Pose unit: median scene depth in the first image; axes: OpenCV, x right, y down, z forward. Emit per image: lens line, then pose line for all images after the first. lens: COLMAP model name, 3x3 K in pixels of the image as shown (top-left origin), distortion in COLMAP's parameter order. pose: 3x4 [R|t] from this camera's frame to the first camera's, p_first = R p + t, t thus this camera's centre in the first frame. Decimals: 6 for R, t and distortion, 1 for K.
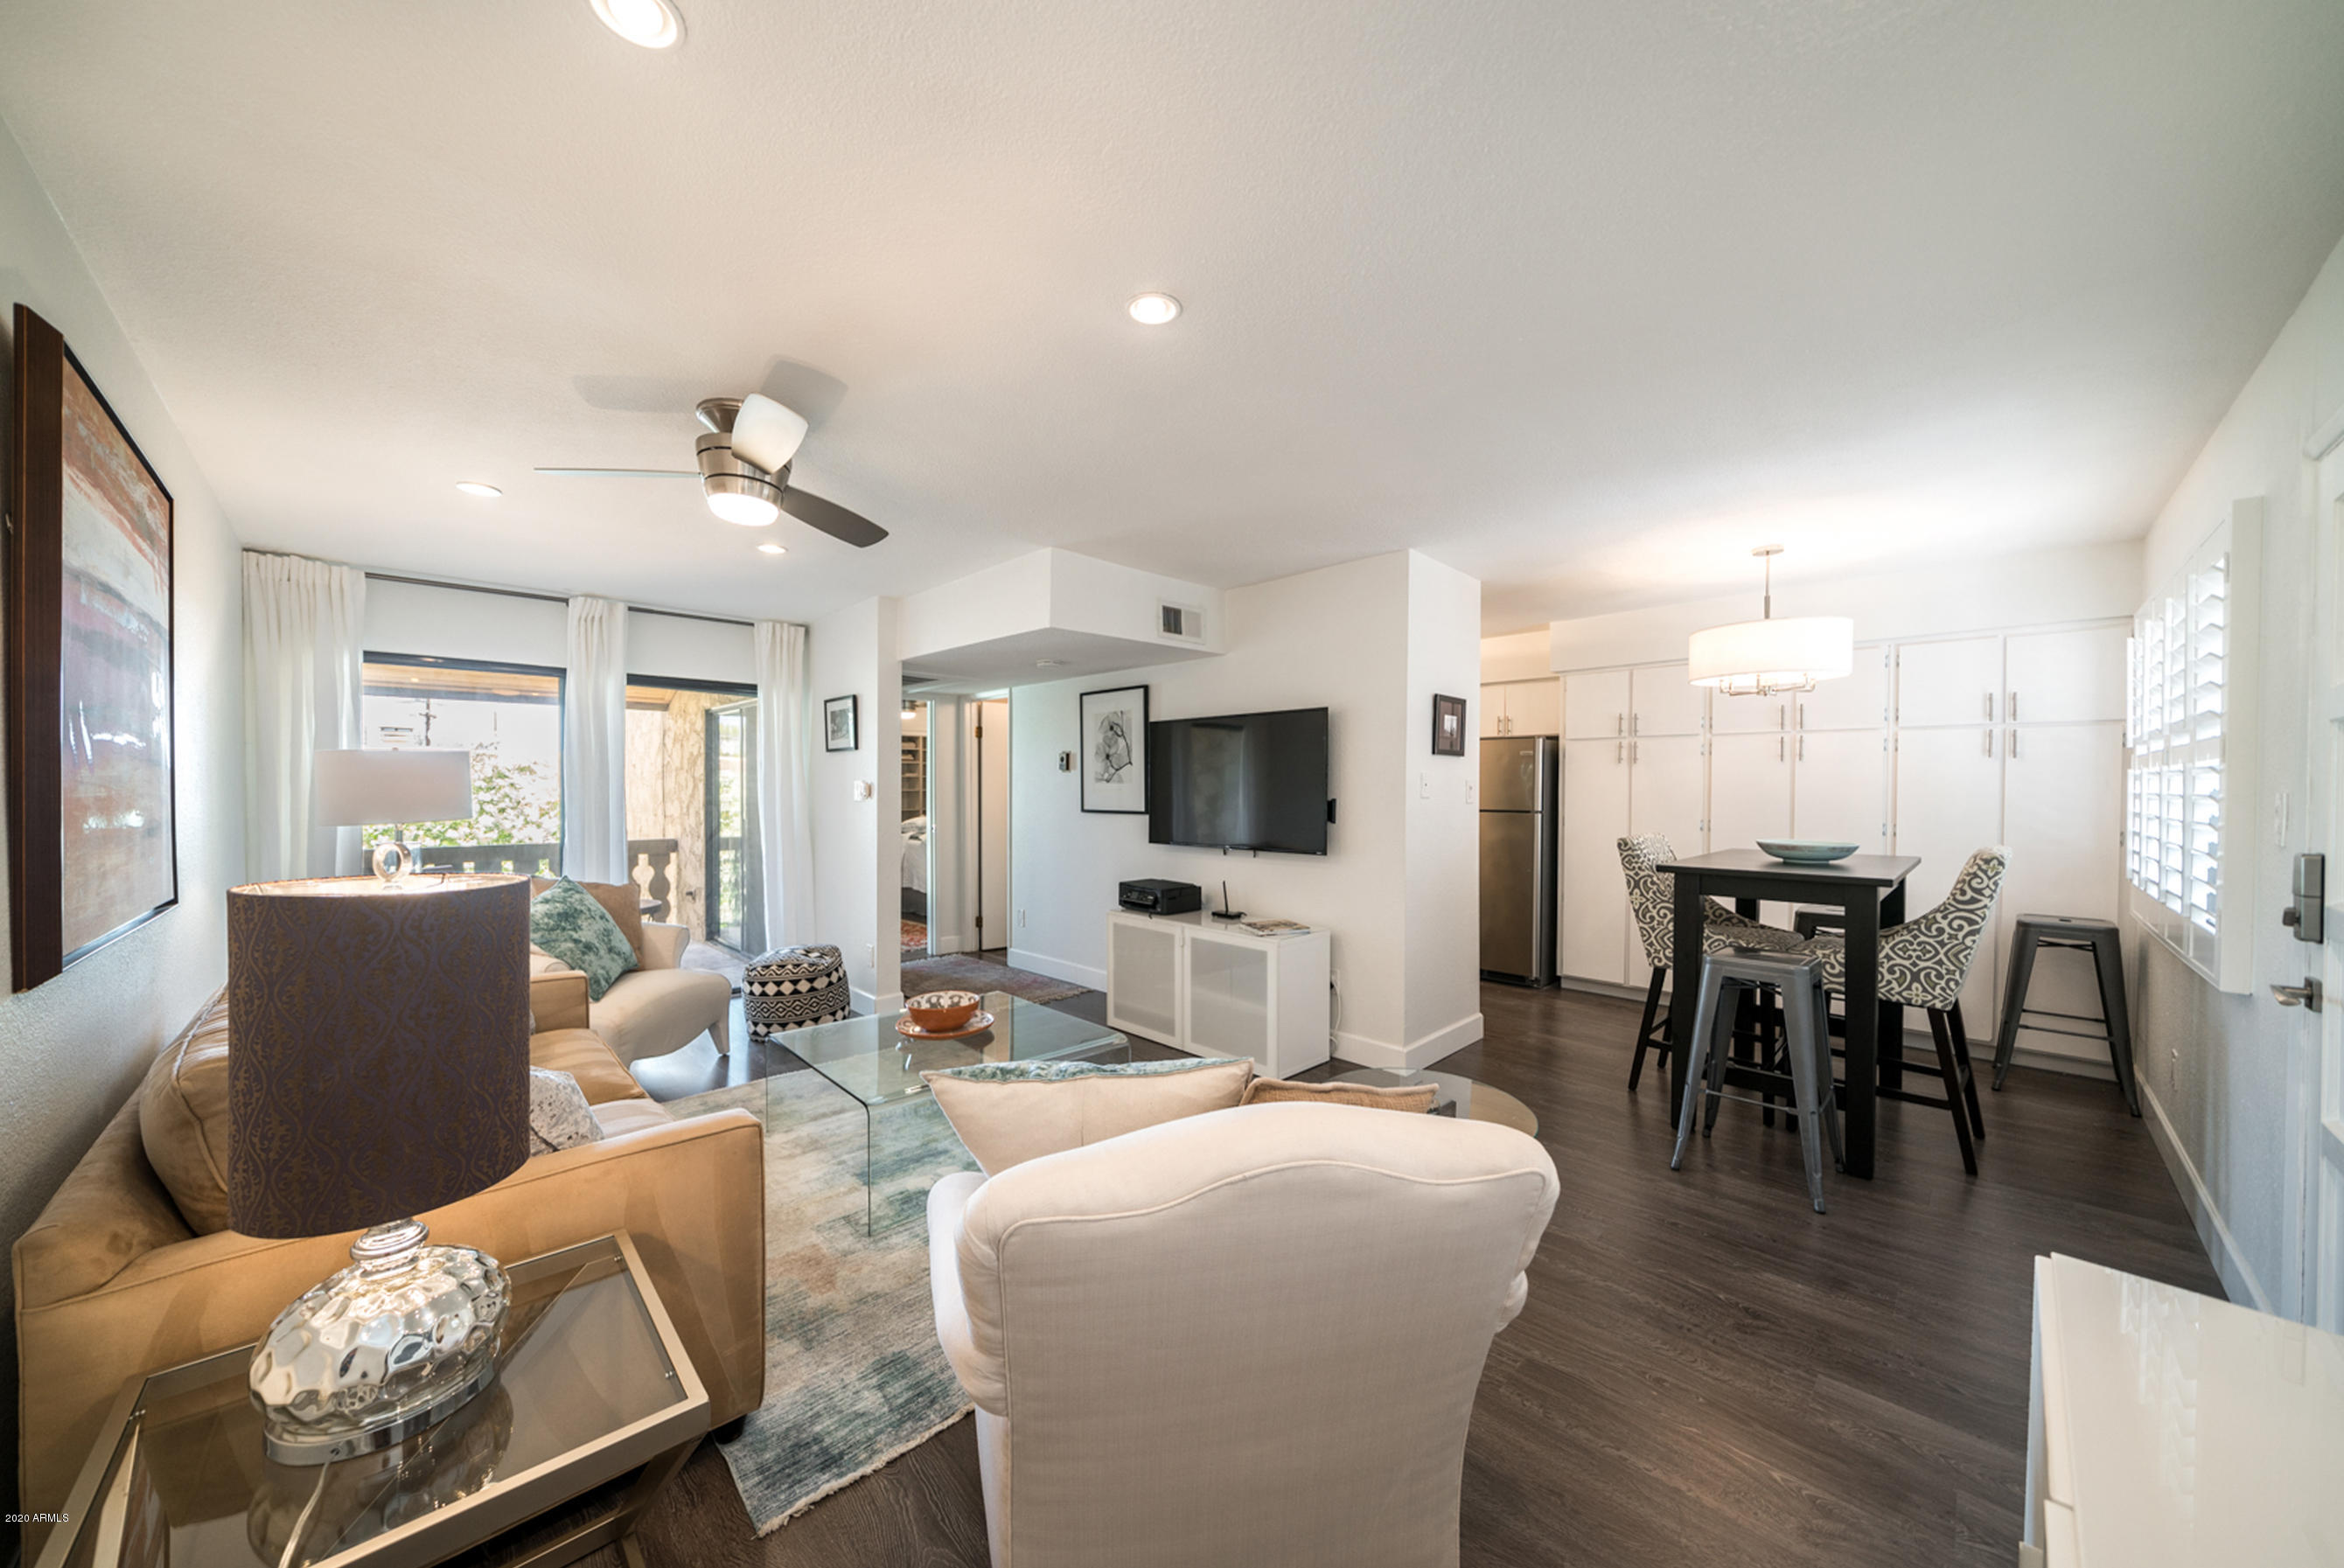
lens RADIAL K [[812.0, 0, 1166.7], [0, 812.0, 794.8], [0, 0, 1]] dist [-0.007011, -0.000024]
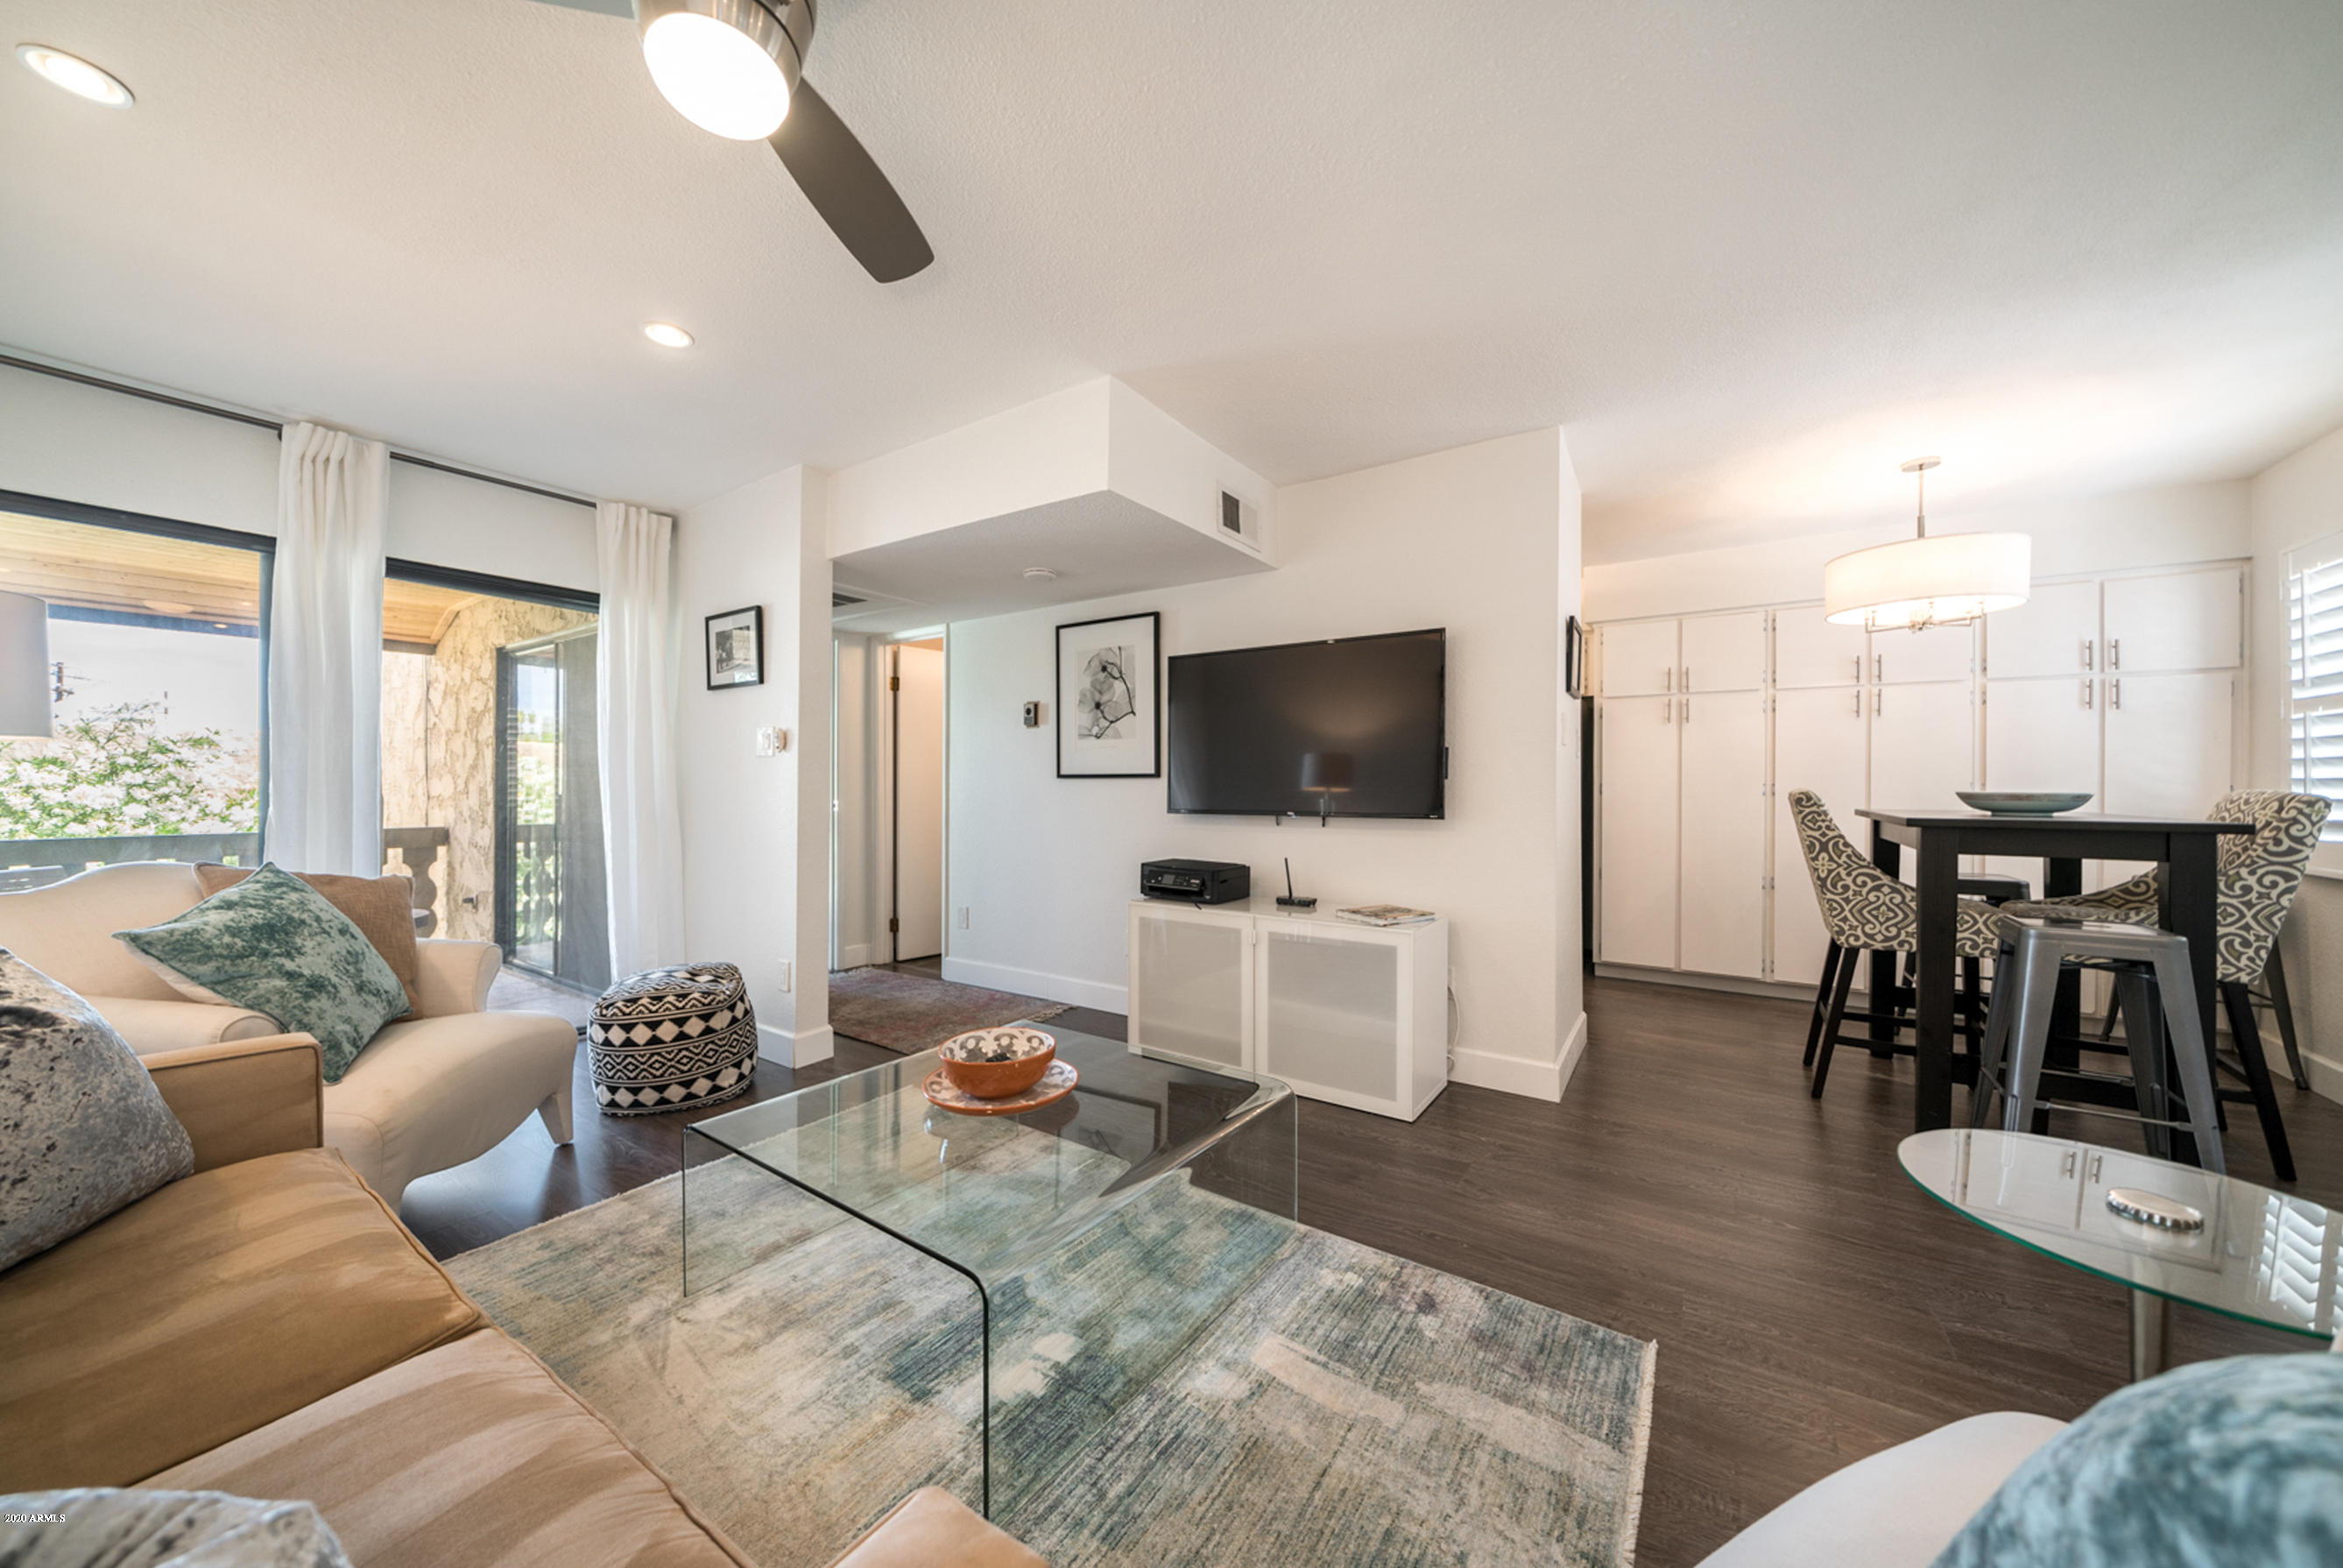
lens RADIAL K [[821.2, 0, 1165.0], [0, 821.2, 778.7], [0, 0, 1]] dist [-0.004006, 0.000385]
pose [[0.981258, 0.001045, 0.192695, -0.184962], [0.002262, 0.999854, -0.016943, 0.042064], [-0.192684, 0.017061, 0.981113, 0.245122]]
